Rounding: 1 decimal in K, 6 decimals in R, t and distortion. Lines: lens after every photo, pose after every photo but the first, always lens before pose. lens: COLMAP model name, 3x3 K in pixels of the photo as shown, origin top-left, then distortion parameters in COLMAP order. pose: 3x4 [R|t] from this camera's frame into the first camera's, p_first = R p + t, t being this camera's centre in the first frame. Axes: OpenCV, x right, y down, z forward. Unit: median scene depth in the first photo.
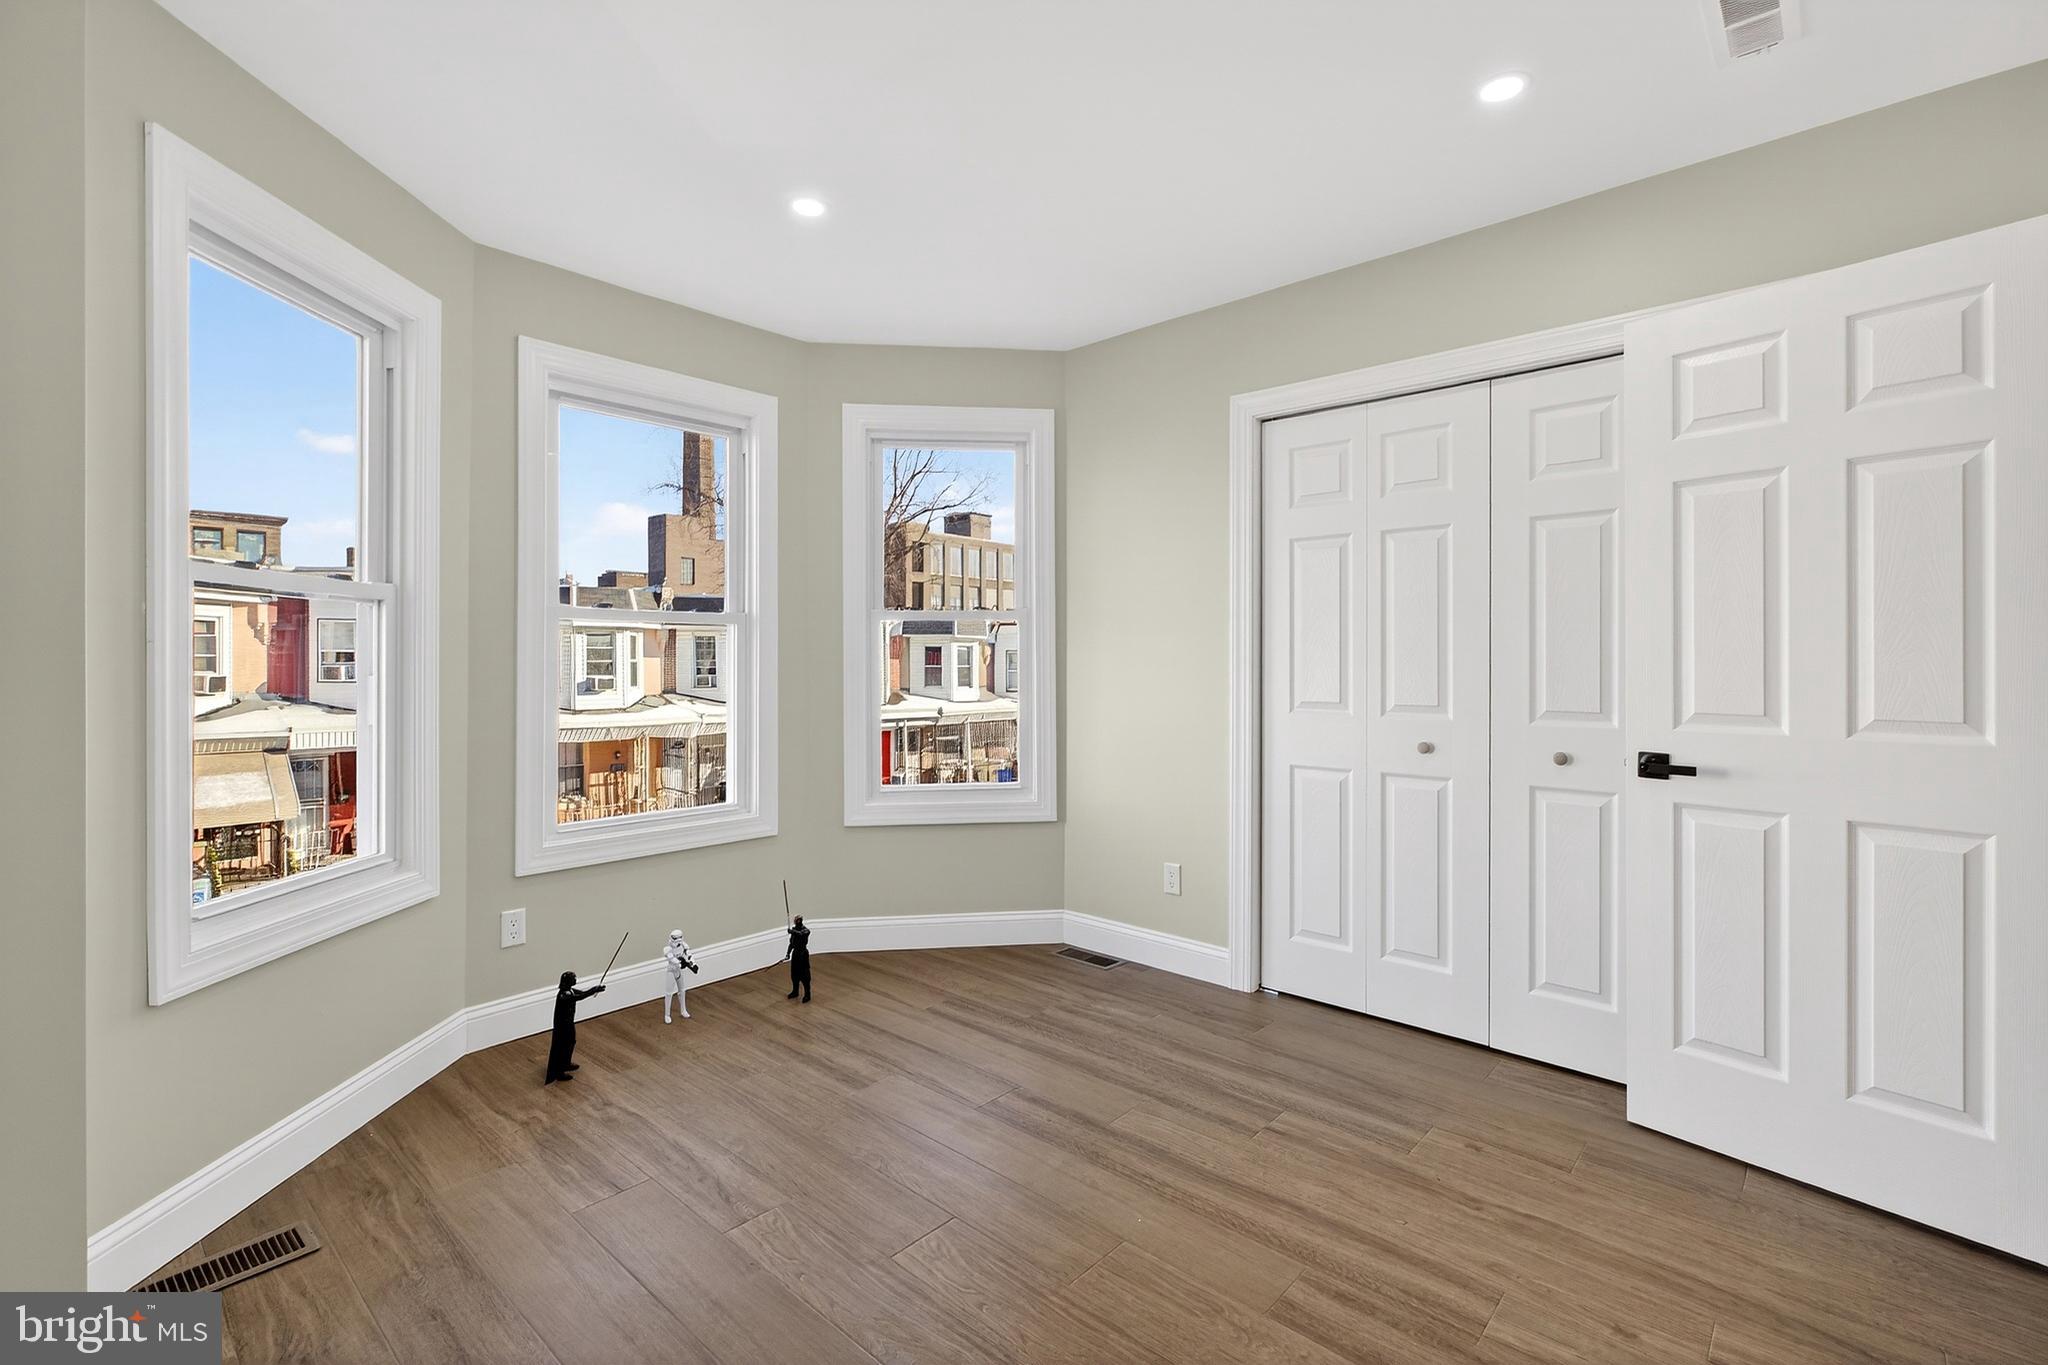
lens RADIAL K [[904.8, 0, 1023.9], [0, 904.8, 671.6], [0, 0, 1]] dist [0.001224, -0.004174]
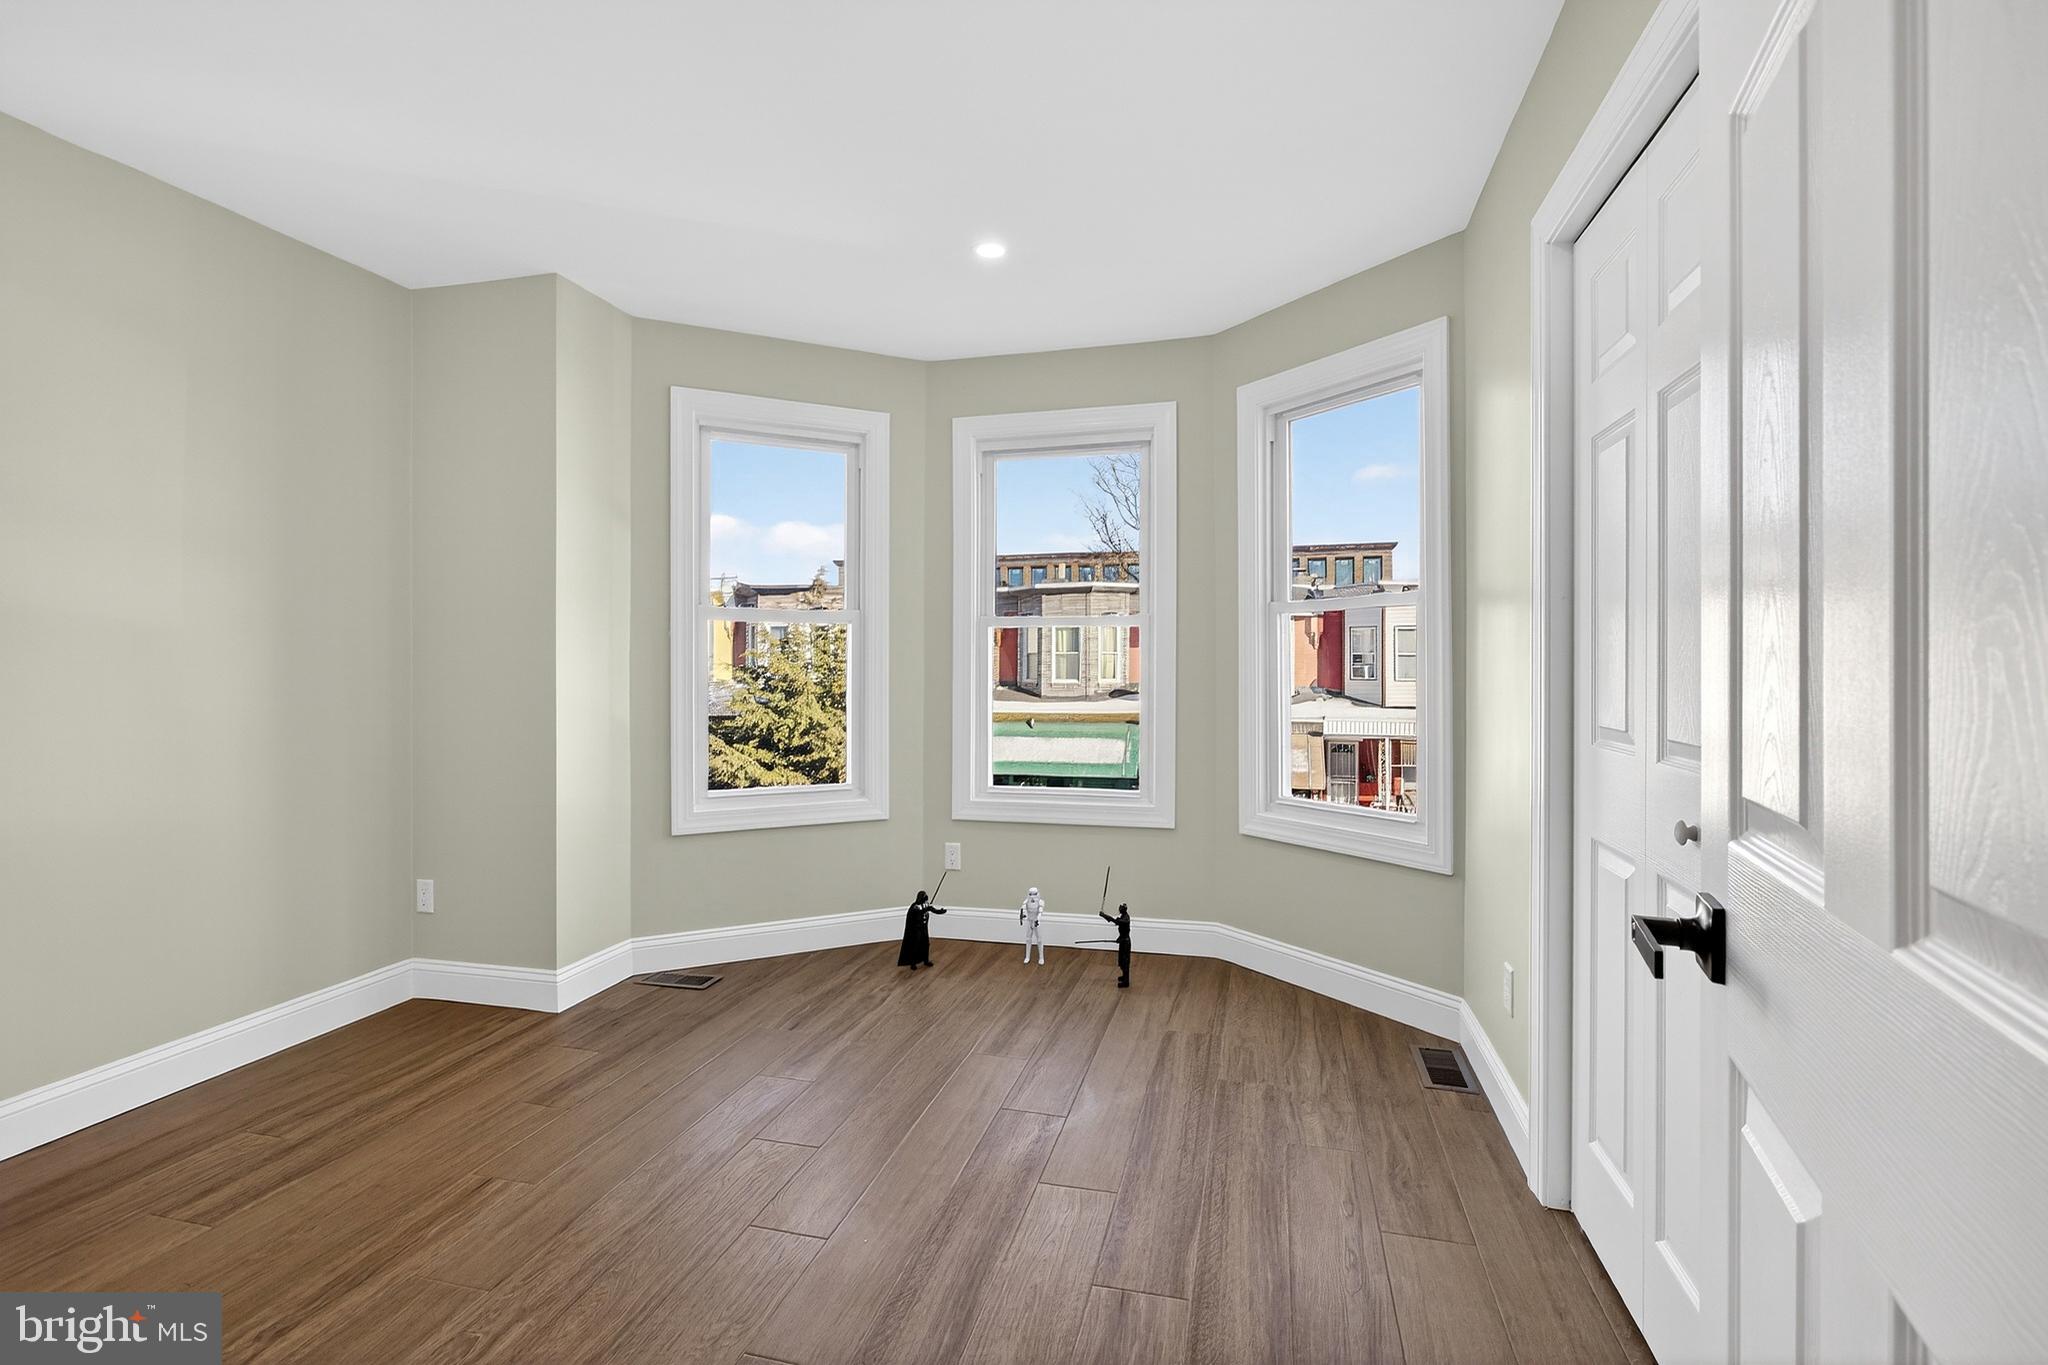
lens RADIAL K [[910.4, 0, 1037.2], [0, 910.4, 674.8], [0, 0, 1]] dist [-0.003068, 0.000320]
pose [[0.473175, 0.012104, -0.880885, 0.654929], [-0.010214, 0.999914, 0.008253, -0.001719], [0.880909, 0.005092, 0.473258, 0.435345]]
